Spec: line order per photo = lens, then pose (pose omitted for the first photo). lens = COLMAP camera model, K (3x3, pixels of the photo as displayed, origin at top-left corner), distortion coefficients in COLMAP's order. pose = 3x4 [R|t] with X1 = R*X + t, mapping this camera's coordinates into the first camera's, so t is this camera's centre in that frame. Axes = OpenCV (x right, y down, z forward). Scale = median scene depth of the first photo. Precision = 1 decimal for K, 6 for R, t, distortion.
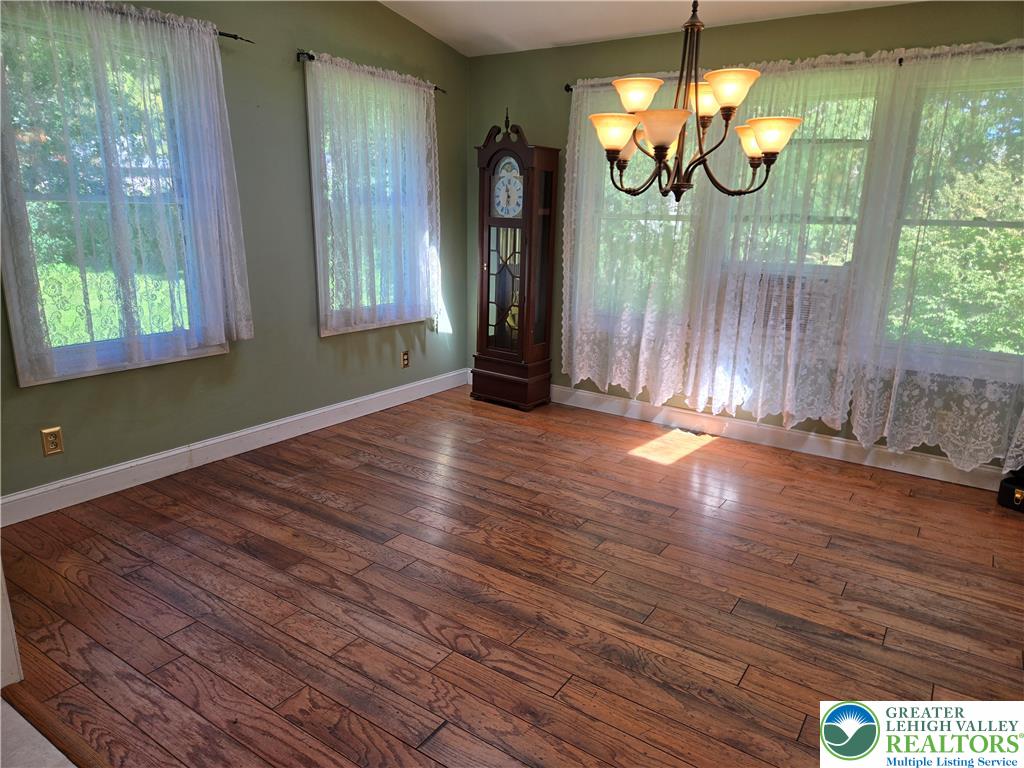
lens RADIAL K [[682.7, 0, 523.3], [0, 682.7, 384.9], [0, 0, 1]] dist [0.108569, -0.107849]
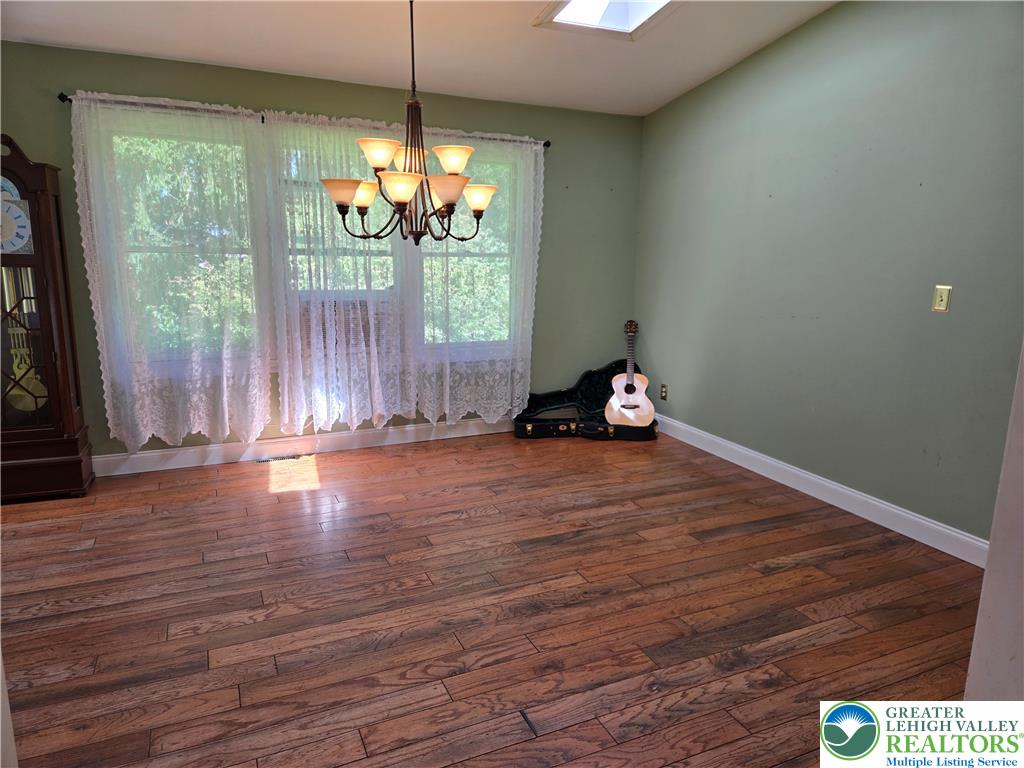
lens RADIAL K [[682.7, 0, 523.3], [0, 682.7, 384.9], [0, 0, 1]] dist [0.108569, -0.107849]
pose [[0.511092, -0.187649, 0.838793, -0.476157], [0.207072, 0.974016, 0.091728, -0.067233], [-0.834210, 0.126809, 0.536668, 0.161197]]
